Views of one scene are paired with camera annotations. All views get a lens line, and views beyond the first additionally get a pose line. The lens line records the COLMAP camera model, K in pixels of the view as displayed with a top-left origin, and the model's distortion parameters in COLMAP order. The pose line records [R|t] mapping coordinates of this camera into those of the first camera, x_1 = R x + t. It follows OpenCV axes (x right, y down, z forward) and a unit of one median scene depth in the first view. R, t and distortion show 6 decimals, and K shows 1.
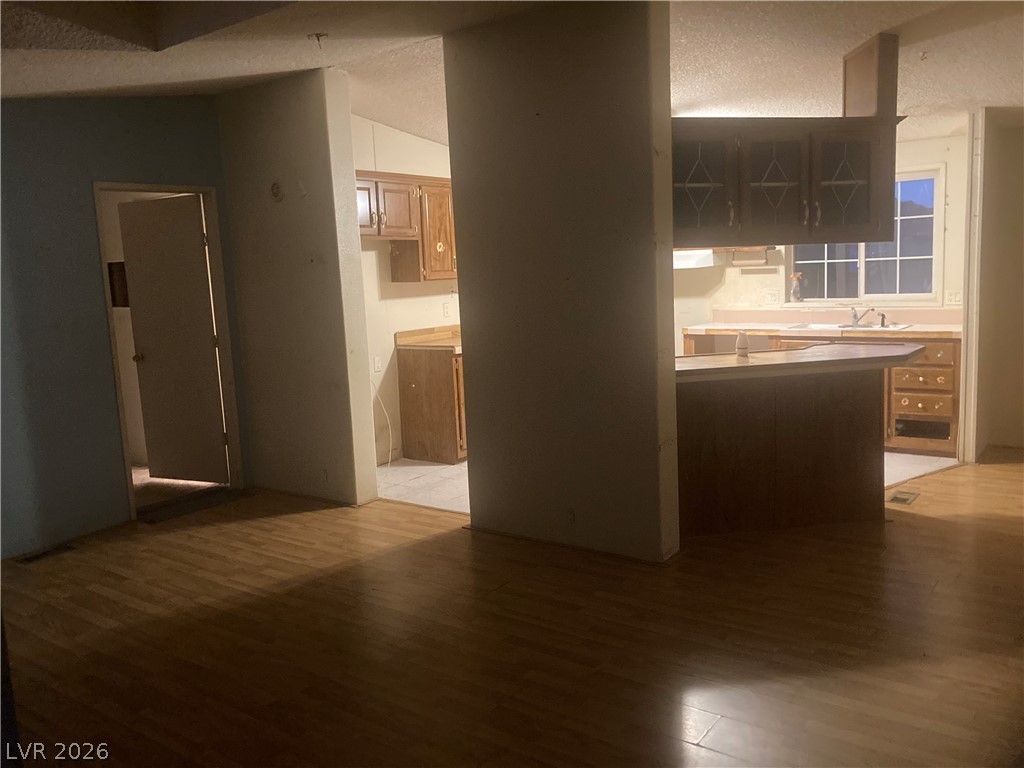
lens RADIAL K [[837.1, 0, 515.6], [0, 837.1, 380.0], [0, 0, 1]] dist [0.032710, -0.024745]
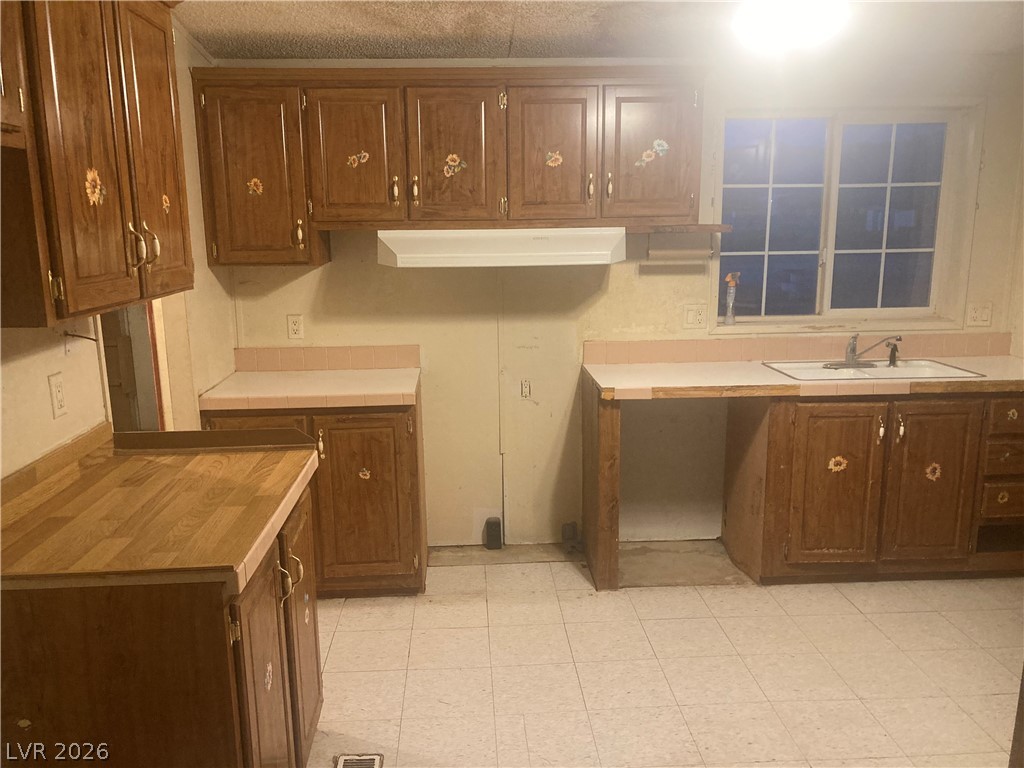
lens RADIAL K [[837.1, 0, 503.0], [0, 837.1, 391.0], [0, 0, 1]] dist [0.032710, -0.024745]
pose [[0.783436, -0.090390, 0.614864, -0.148978], [0.066873, 0.995883, 0.061197, -0.096221], [-0.617864, -0.006826, 0.786255, 0.669377]]
